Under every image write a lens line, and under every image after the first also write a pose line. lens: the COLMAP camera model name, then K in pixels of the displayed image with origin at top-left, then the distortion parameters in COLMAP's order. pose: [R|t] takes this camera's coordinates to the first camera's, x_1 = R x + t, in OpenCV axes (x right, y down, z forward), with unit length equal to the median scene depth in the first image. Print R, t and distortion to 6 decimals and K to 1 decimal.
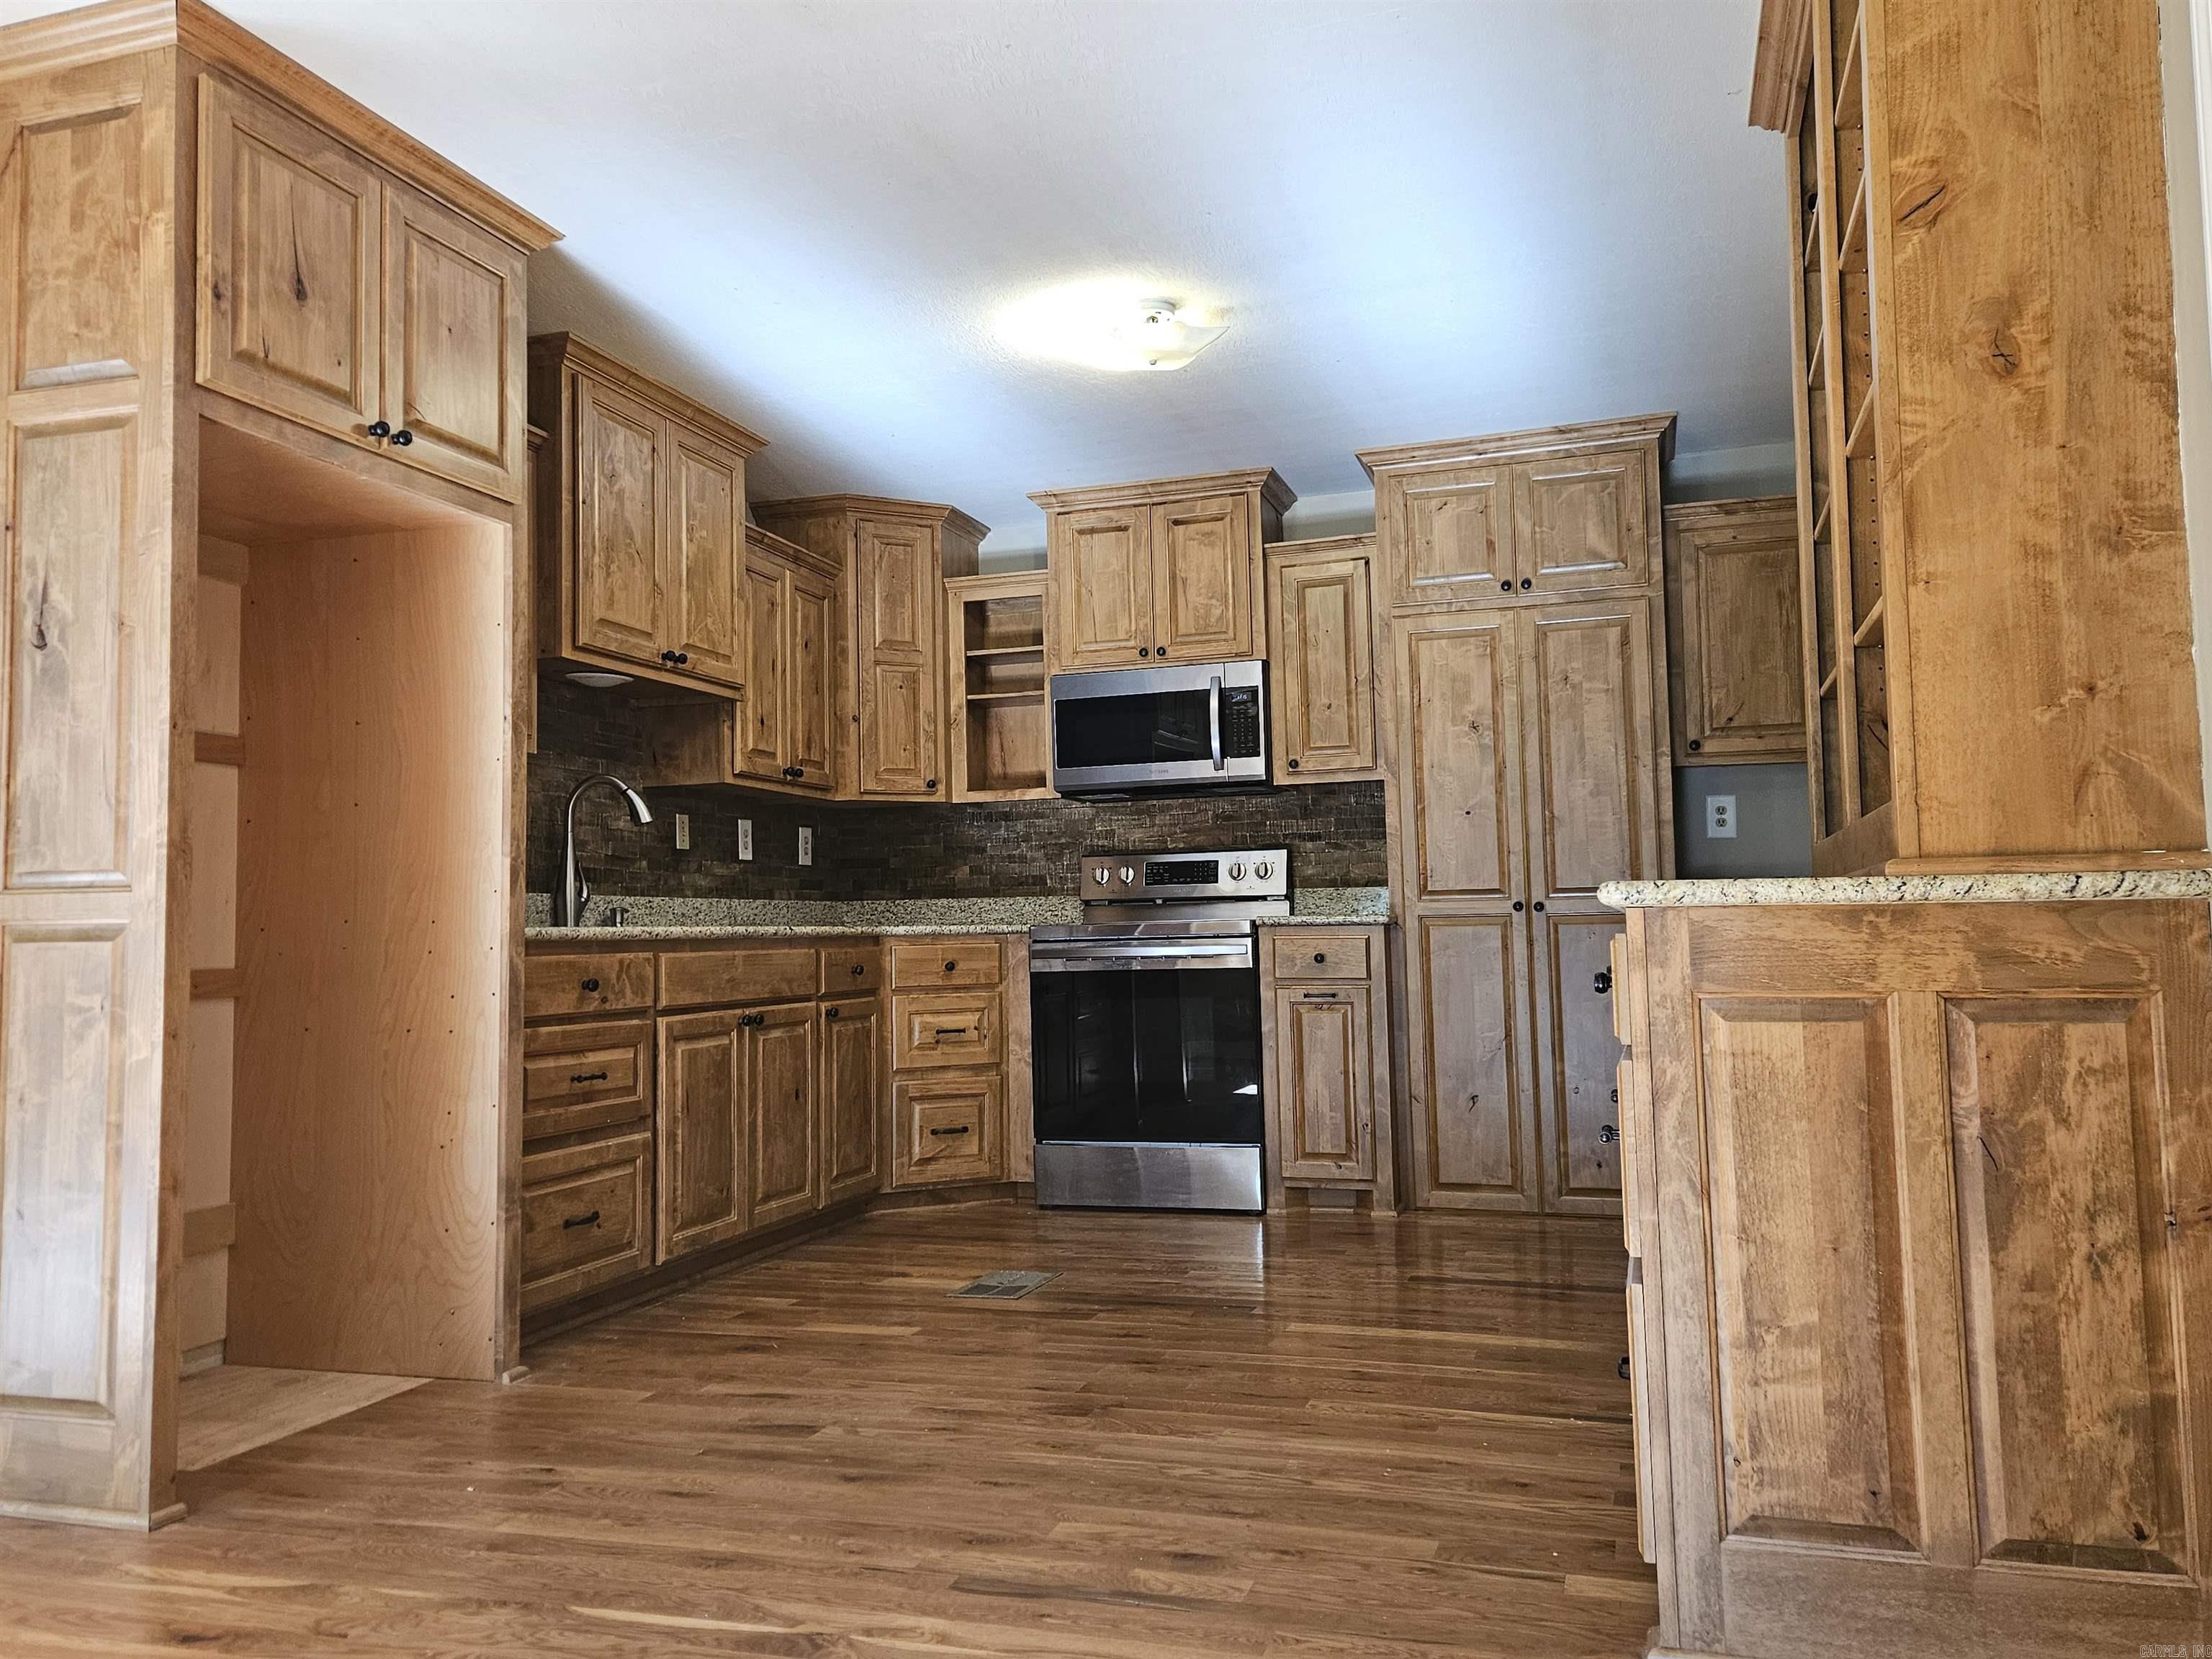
lens RADIAL K [[1673.4, 0, 1096.4], [0, 1673.4, 823.6], [0, 0, 1]] dist [0.047283, -0.000862]
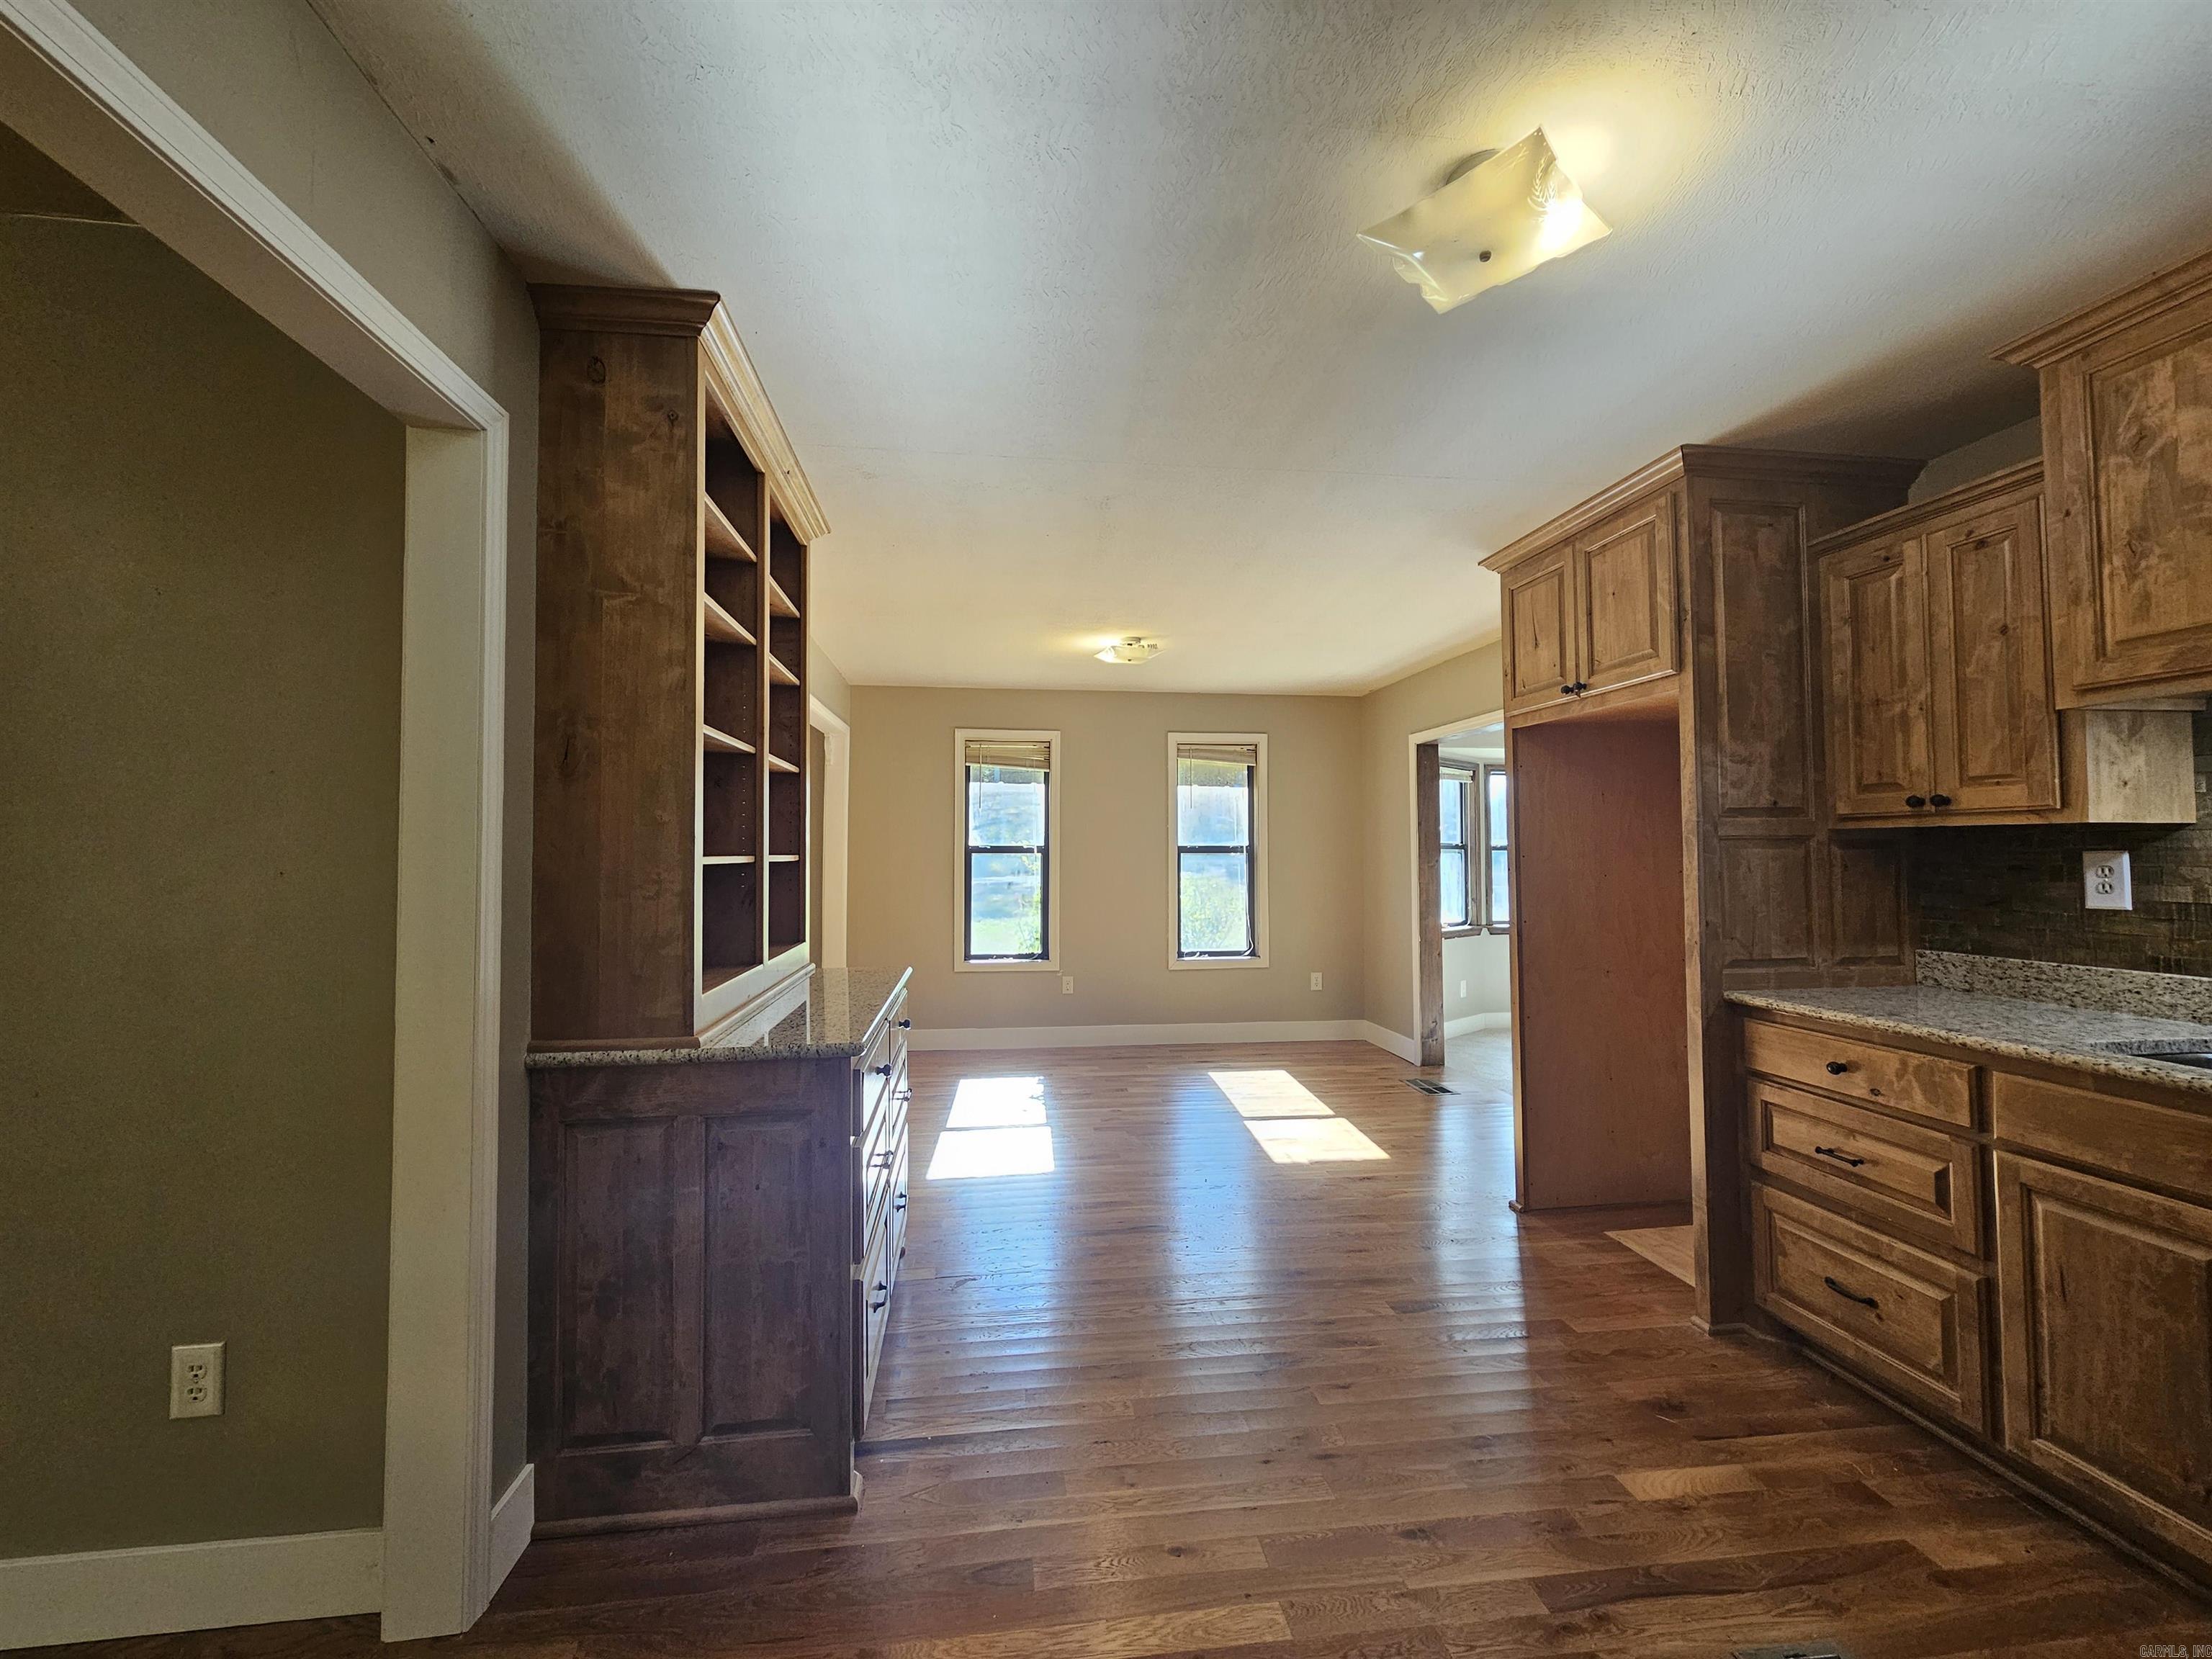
lens RADIAL K [[906.6, 0, 1097.1], [0, 906.6, 821.1], [0, 0, 1]] dist [-0.006422, 0.001448]
pose [[-0.902832, 0.009429, -0.429890, 0.276968], [0.051609, 0.994908, -0.086566, -0.024693], [0.426885, -0.100340, -0.898722, 1.037398]]
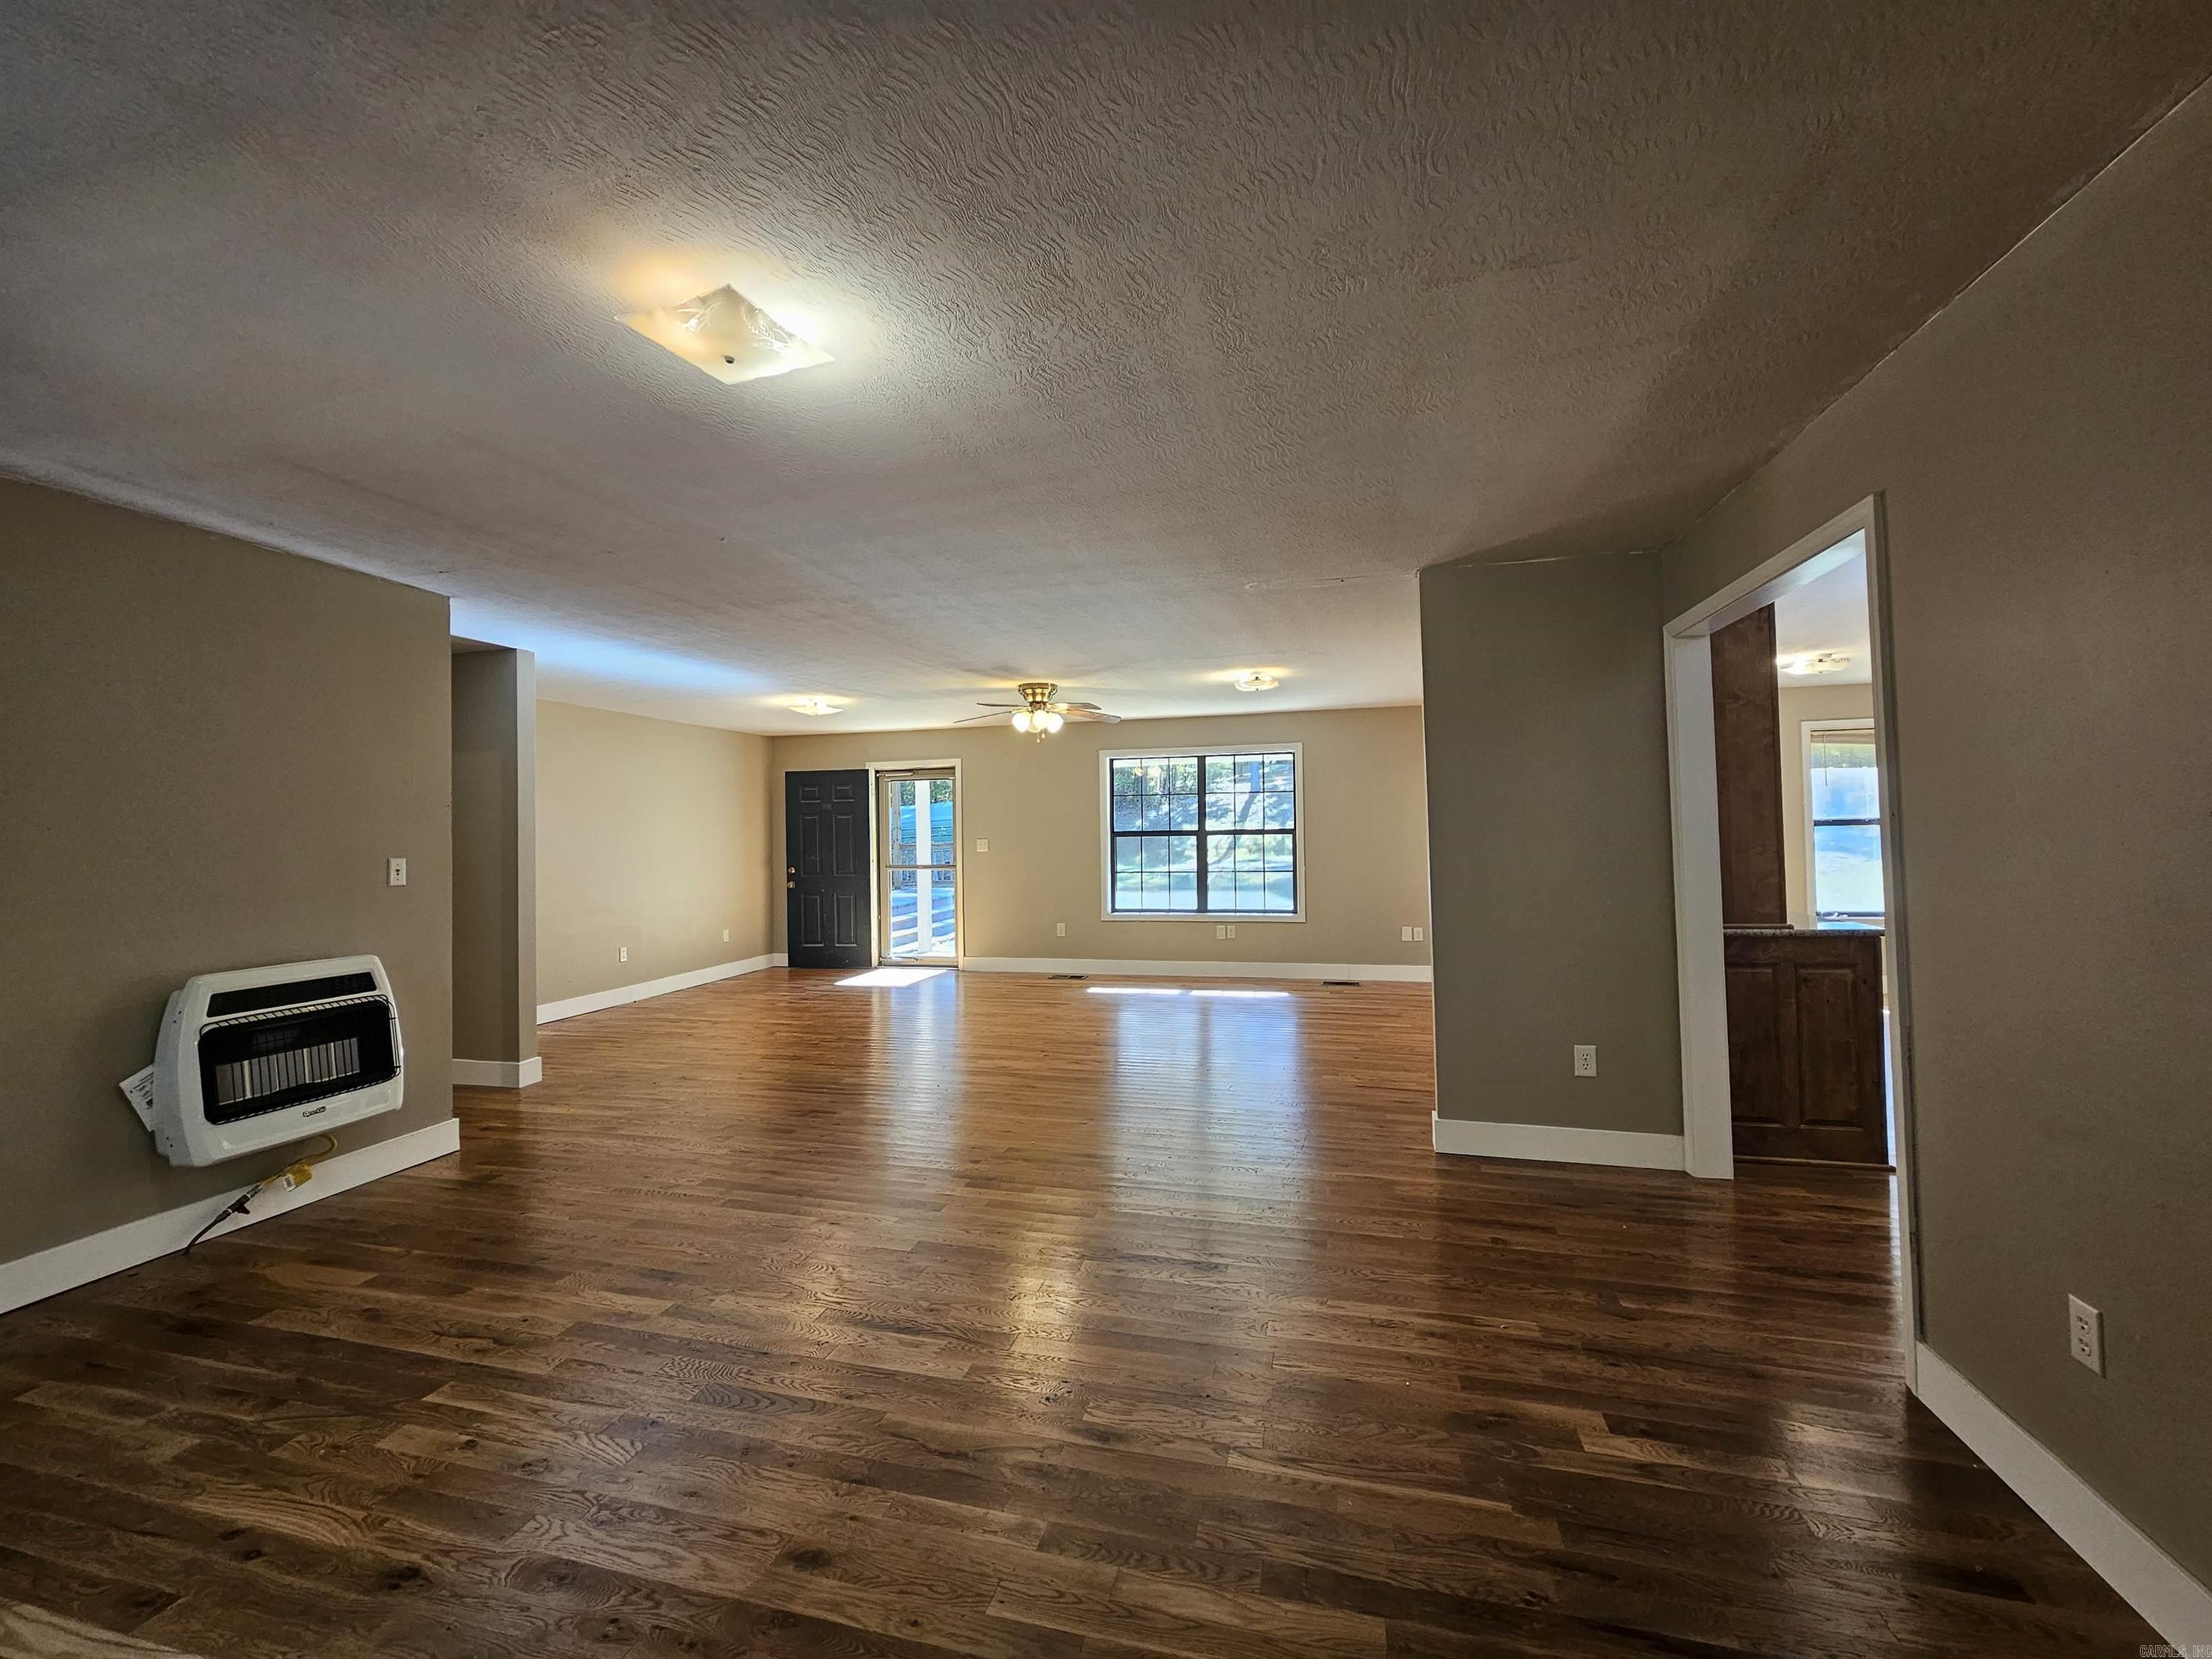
lens RADIAL K [[906.6, 0, 1098.2], [0, 906.6, 817.5], [0, 0, 1]] dist [-0.006422, 0.001448]
pose [[-0.997506, 0.040619, -0.057723, 0.864607], [0.045492, 0.995274, -0.085790, -0.025401], [0.053966, -0.088202, -0.994640, 1.329937]]
